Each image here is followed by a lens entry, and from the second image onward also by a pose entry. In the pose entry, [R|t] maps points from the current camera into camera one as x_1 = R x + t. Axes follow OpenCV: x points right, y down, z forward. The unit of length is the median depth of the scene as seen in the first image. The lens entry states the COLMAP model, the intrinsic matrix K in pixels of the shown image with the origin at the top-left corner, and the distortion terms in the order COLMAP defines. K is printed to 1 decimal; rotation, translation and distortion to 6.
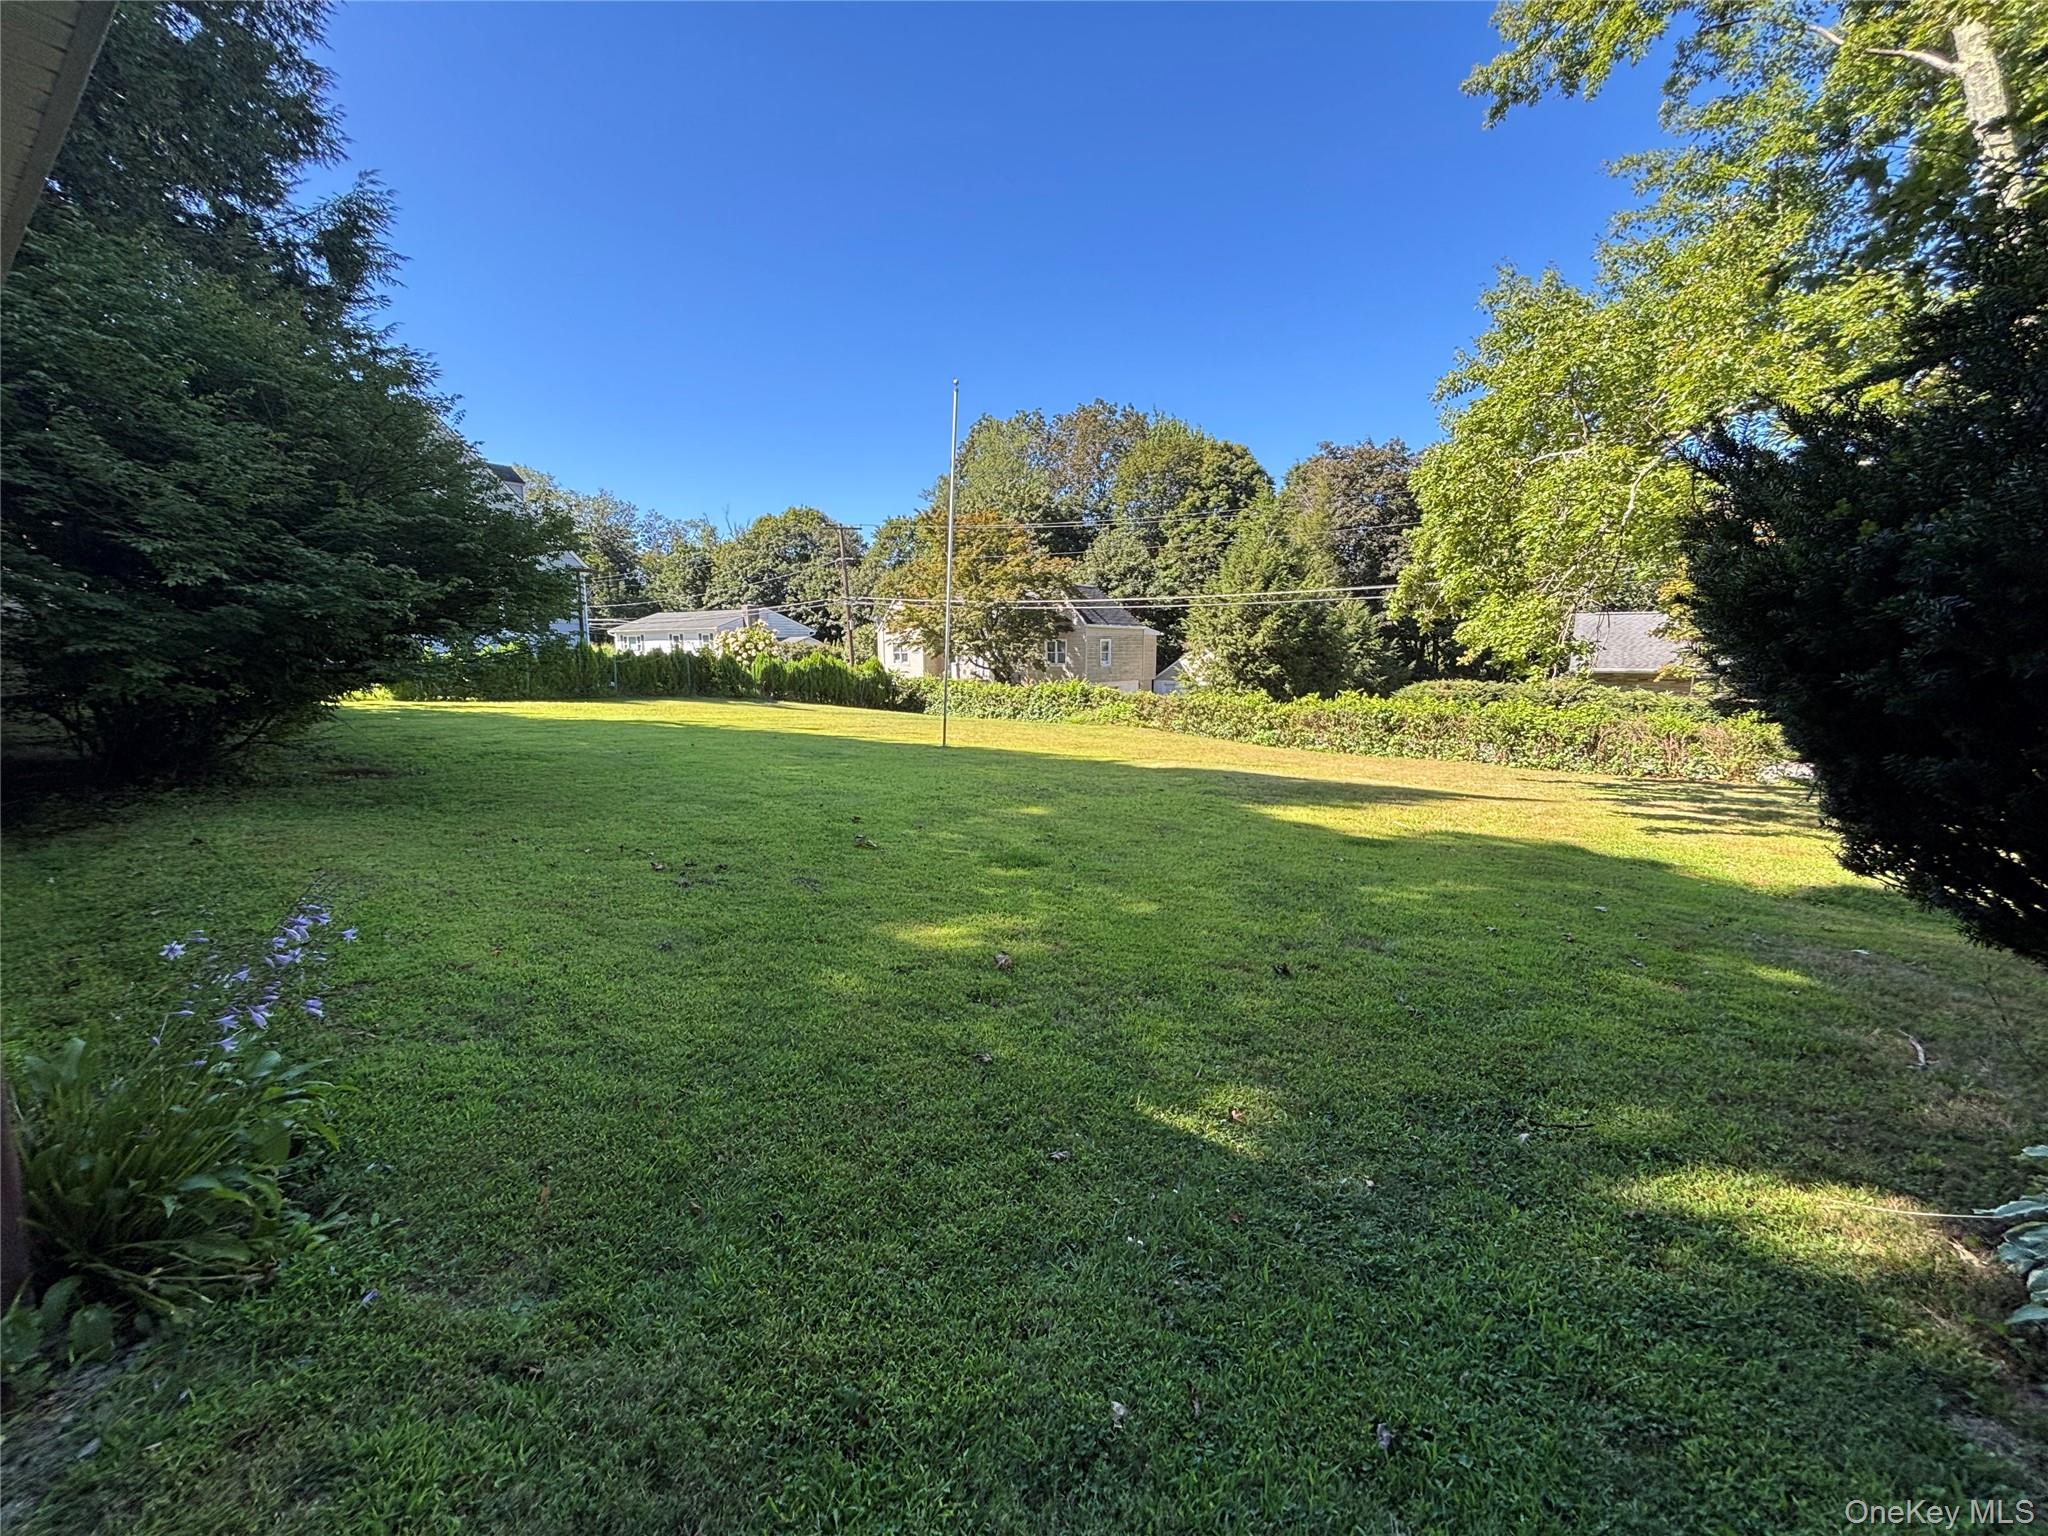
lens RADIAL K [[842.3, 0, 1024.5], [0, 842.3, 778.5], [0, 0, 1]] dist [0.001436, 0.000371]
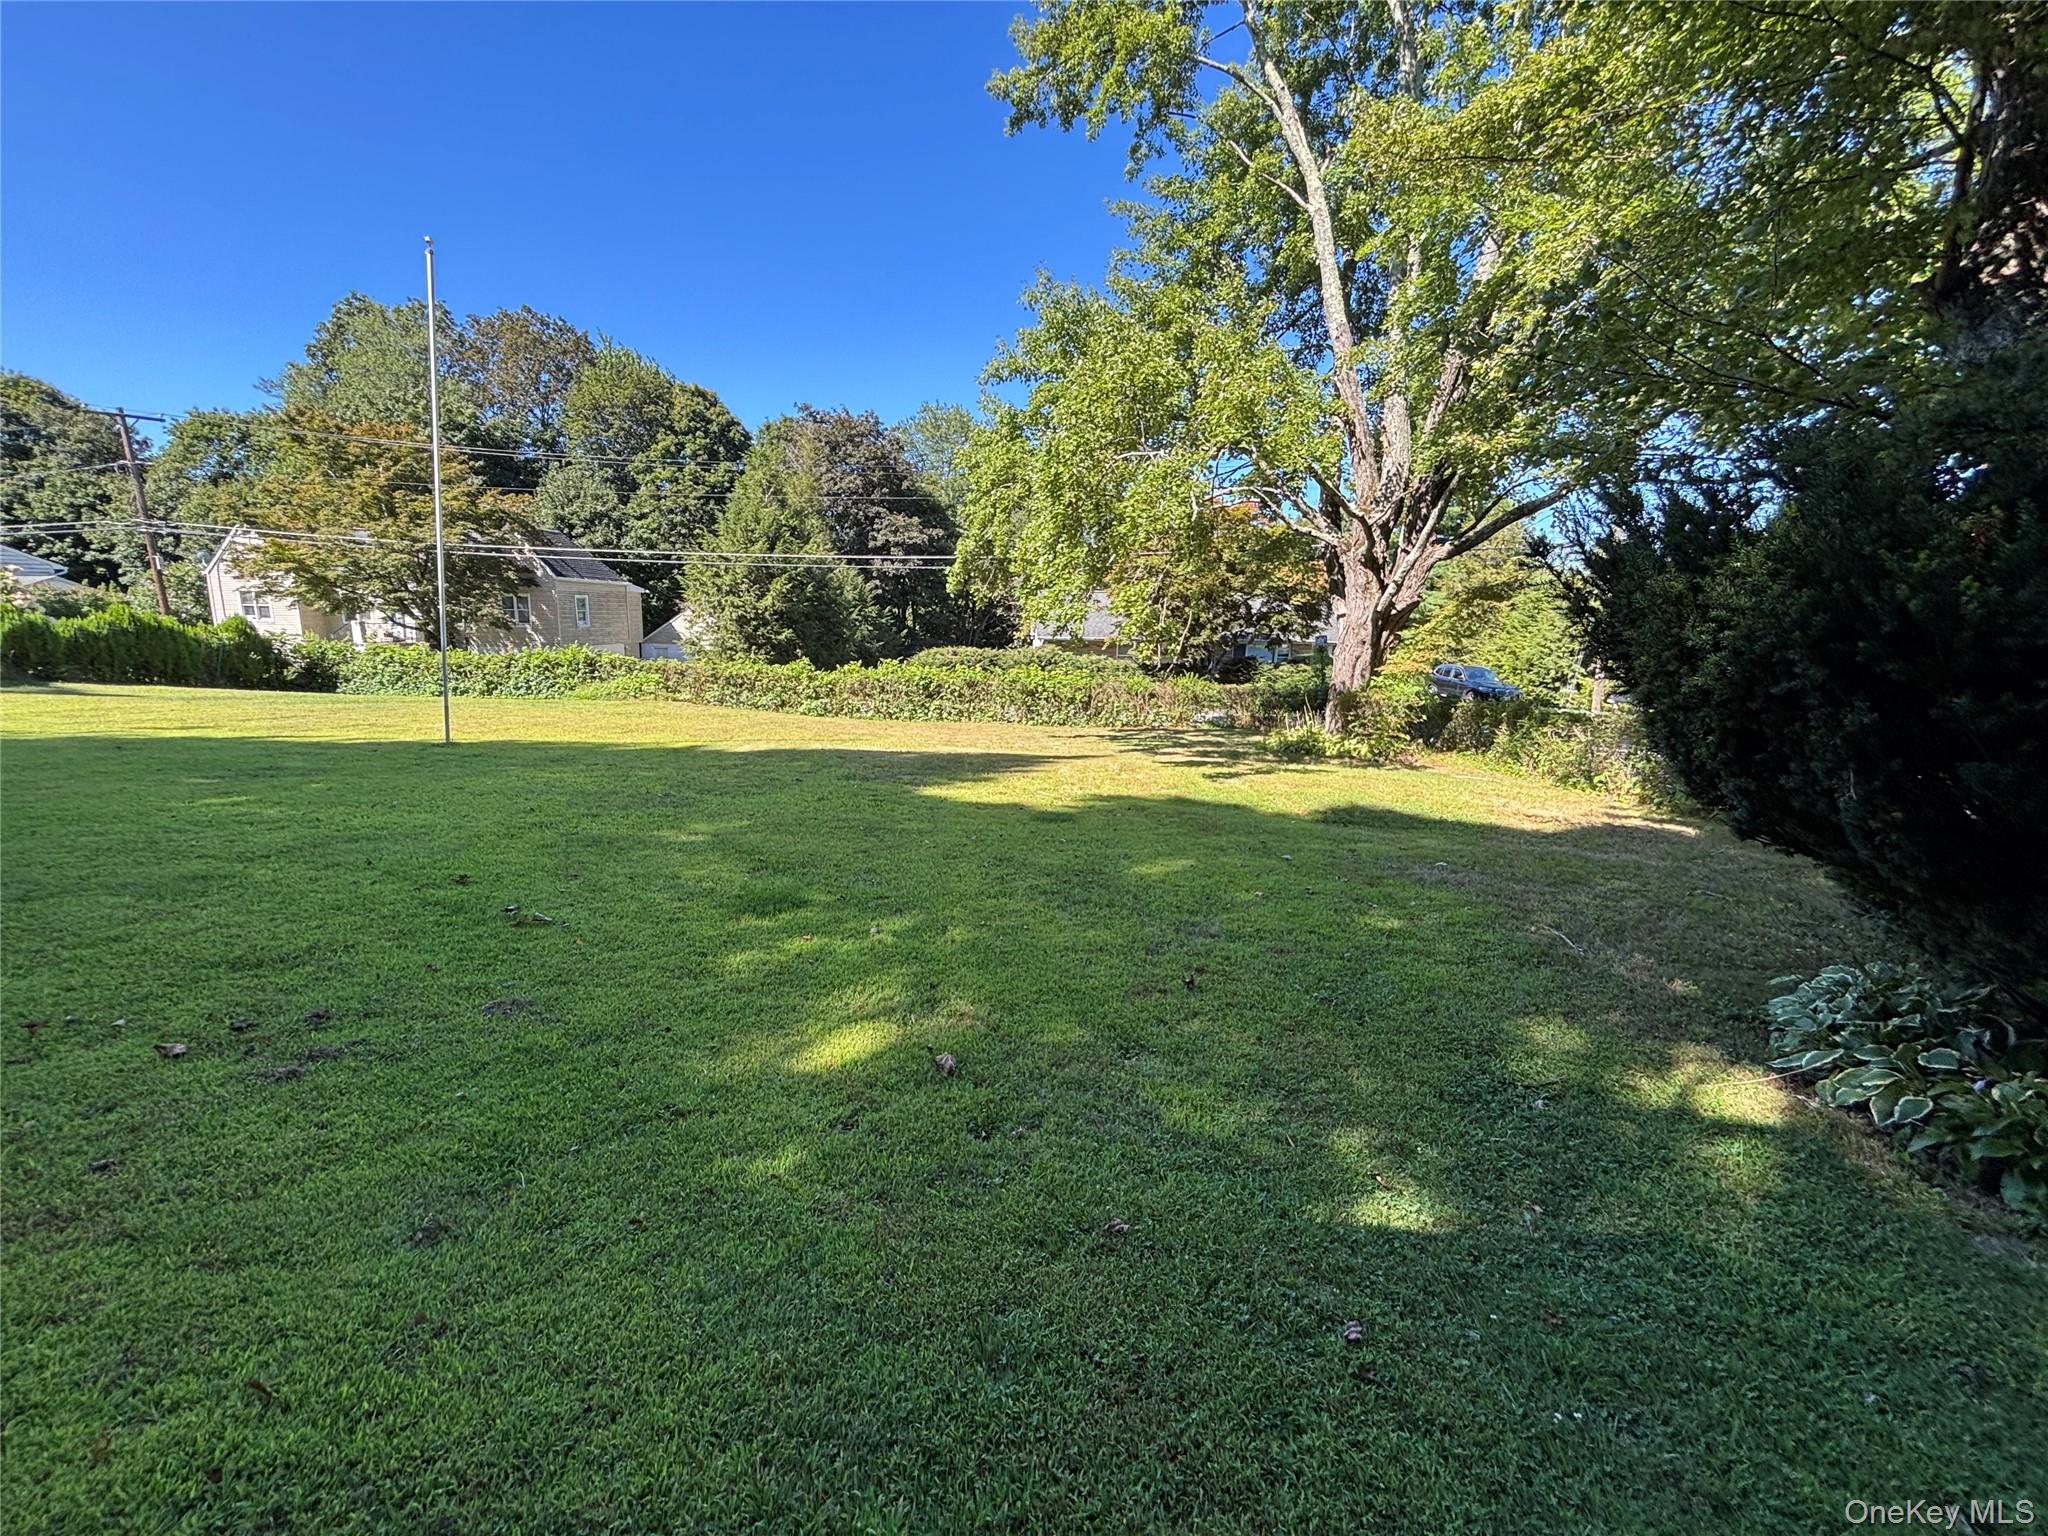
lens RADIAL K [[842.3, 0, 1025.9], [0, 842.3, 764.7], [0, 0, 1]] dist [0.001436, 0.000371]
pose [[0.812329, -0.082649, 0.577313, -0.135351], [0.065277, 0.996572, 0.050821, -0.028631], [-0.579535, -0.003598, 0.814940, 0.125191]]
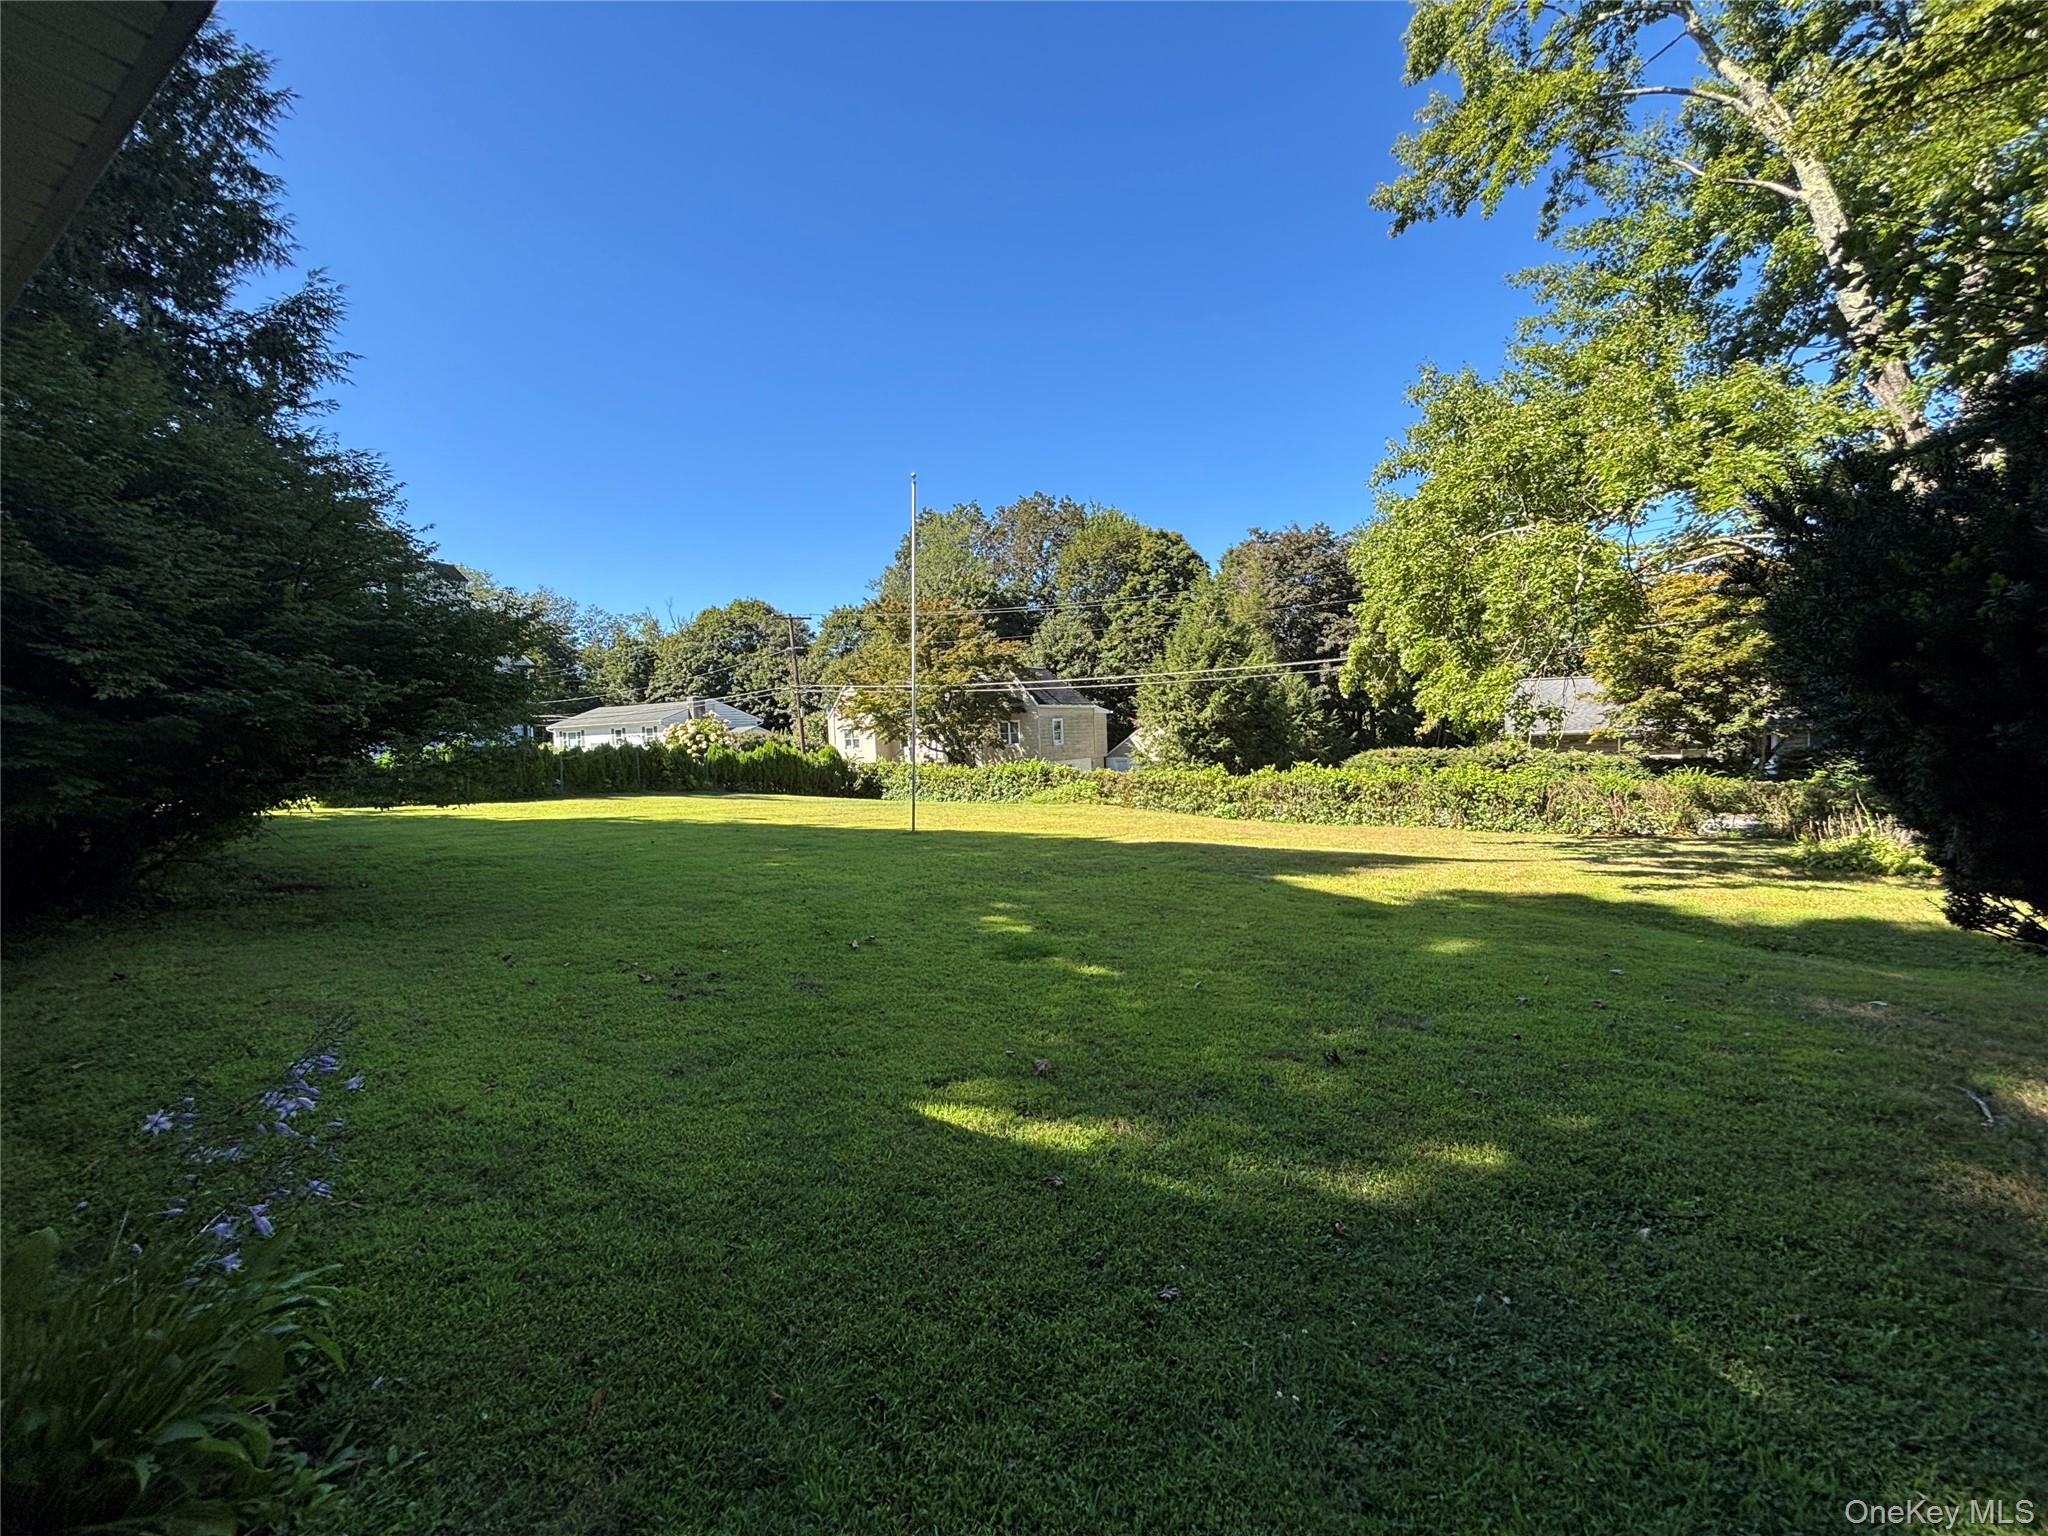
lens RADIAL K [[842.3, 0, 1023.1], [0, 842.3, 776.2], [0, 0, 1]] dist [0.001436, 0.000371]
pose [[0.997309, -0.036988, 0.063294, -0.033519], [0.043021, 0.994375, -0.096787, -0.003941], [-0.059358, 0.099250, 0.993291, 0.015835]]
